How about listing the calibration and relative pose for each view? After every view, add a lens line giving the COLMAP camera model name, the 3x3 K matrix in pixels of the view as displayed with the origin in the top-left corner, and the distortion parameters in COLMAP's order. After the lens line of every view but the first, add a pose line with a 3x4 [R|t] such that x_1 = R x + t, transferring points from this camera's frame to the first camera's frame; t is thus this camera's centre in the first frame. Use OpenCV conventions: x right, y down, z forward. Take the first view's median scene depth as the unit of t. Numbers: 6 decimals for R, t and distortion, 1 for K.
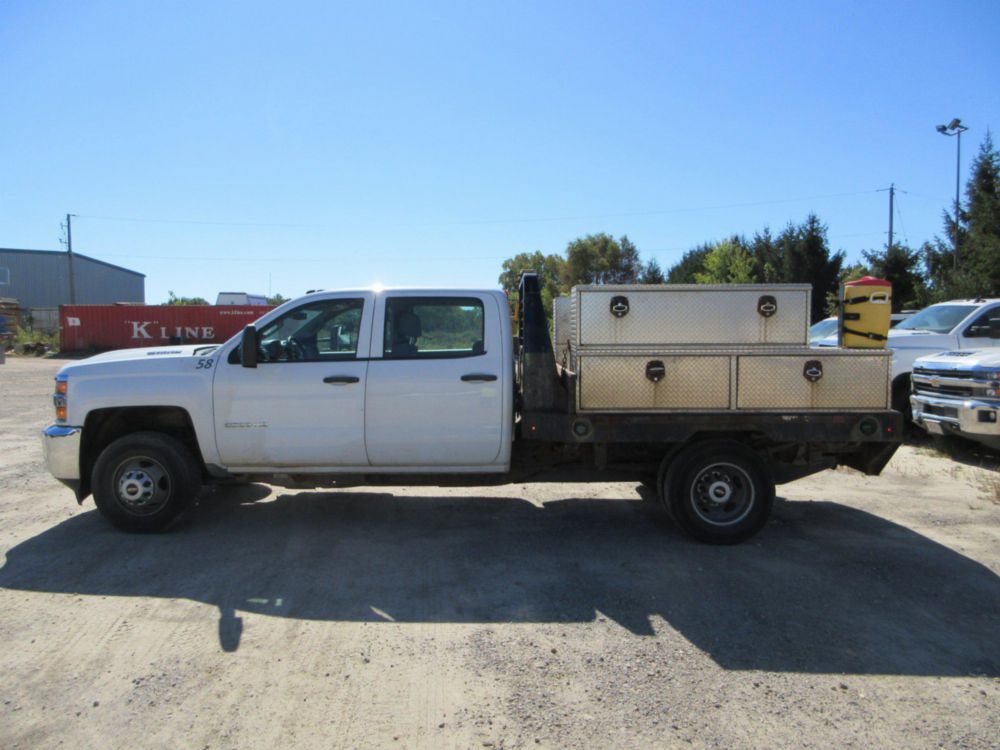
lens RADIAL K [[735.2, 0, 500.0], [0, 735.2, 375.0], [0, 0, 1]] dist [-0.007018, -0.001820]
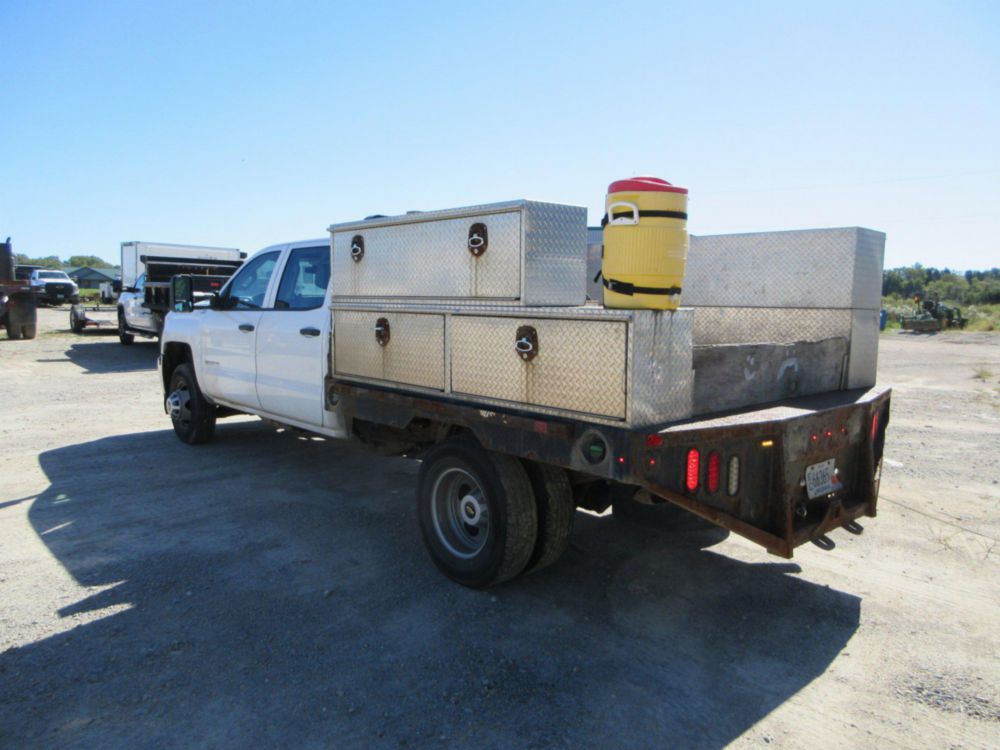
lens RADIAL K [[736.6, 0, 496.1], [0, 736.6, 373.1], [0, 0, 1]] dist [-0.010751, 0.000528]
pose [[0.681792, 0.087008, -0.726353, 0.805618], [-0.060413, 0.996207, 0.062627, -0.016606], [0.729047, 0.001183, 0.684462, 0.528755]]
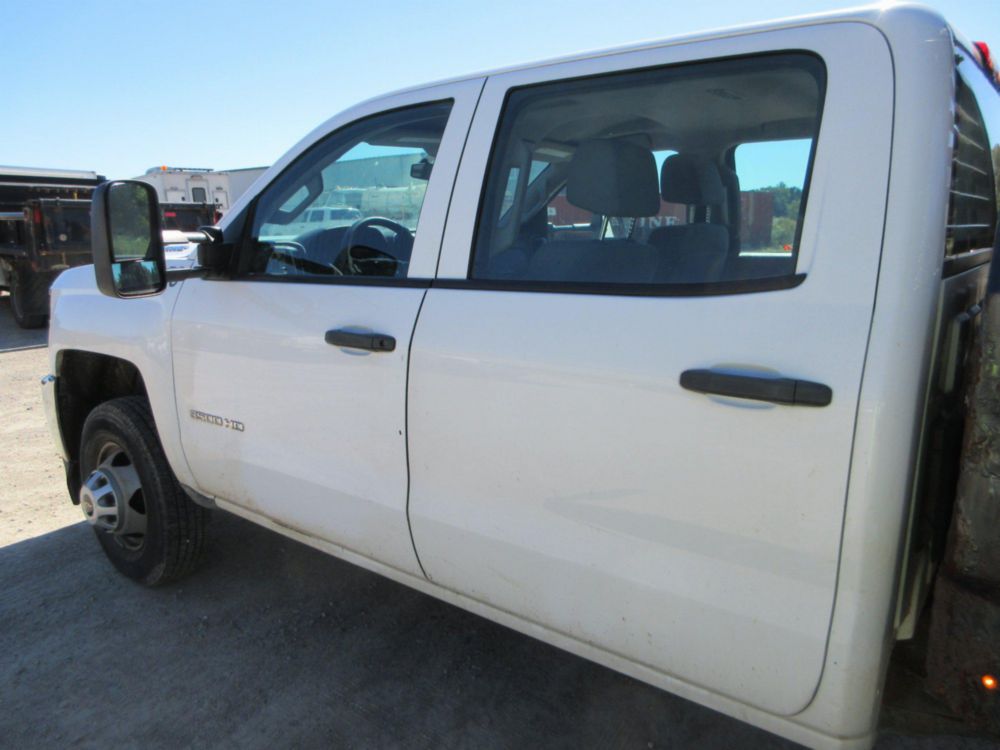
lens RADIAL K [[734.0, 0, 493.3], [0, 734.0, 375.3], [0, 0, 1]] dist [-0.012673, -0.002123]
pose [[0.793405, 0.123227, -0.596090, 0.044464], [-0.034834, 0.986881, 0.157649, -0.033689], [0.607696, -0.104315, 0.787289, 0.755732]]
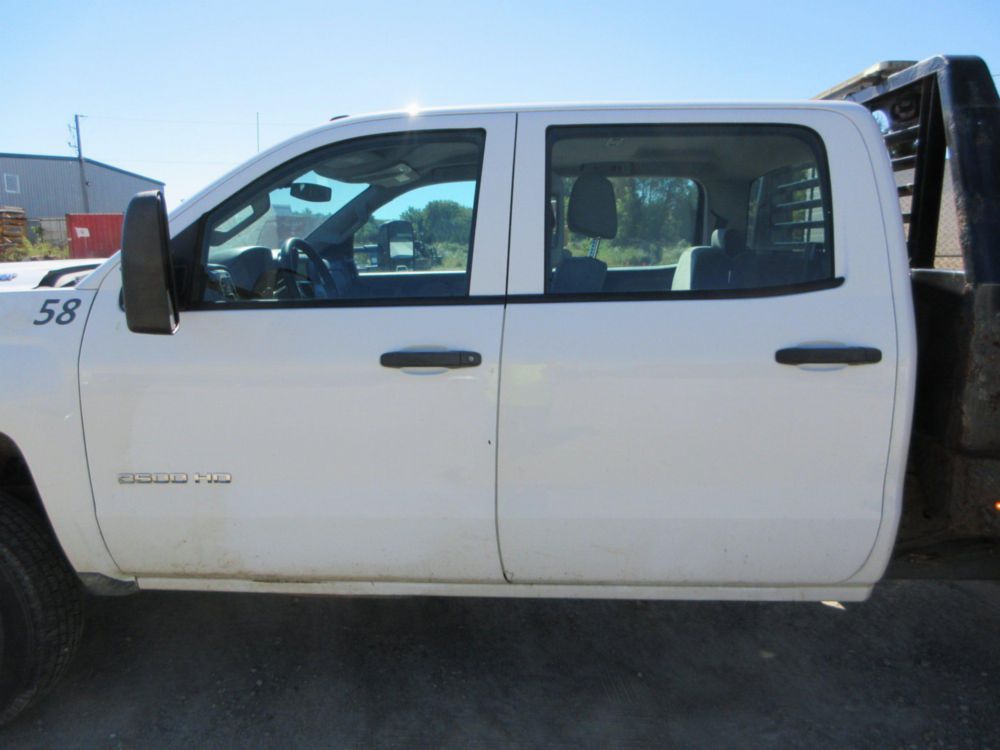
lens RADIAL K [[735.2, 0, 500.0], [0, 735.2, 375.0], [0, 0, 1]] dist [-0.007018, -0.001820]
pose [[0.999200, 0.005390, -0.039618, -0.167186], [-0.000709, 0.993103, 0.117247, -0.026987], [0.039977, -0.117125, 0.992312, 0.645417]]
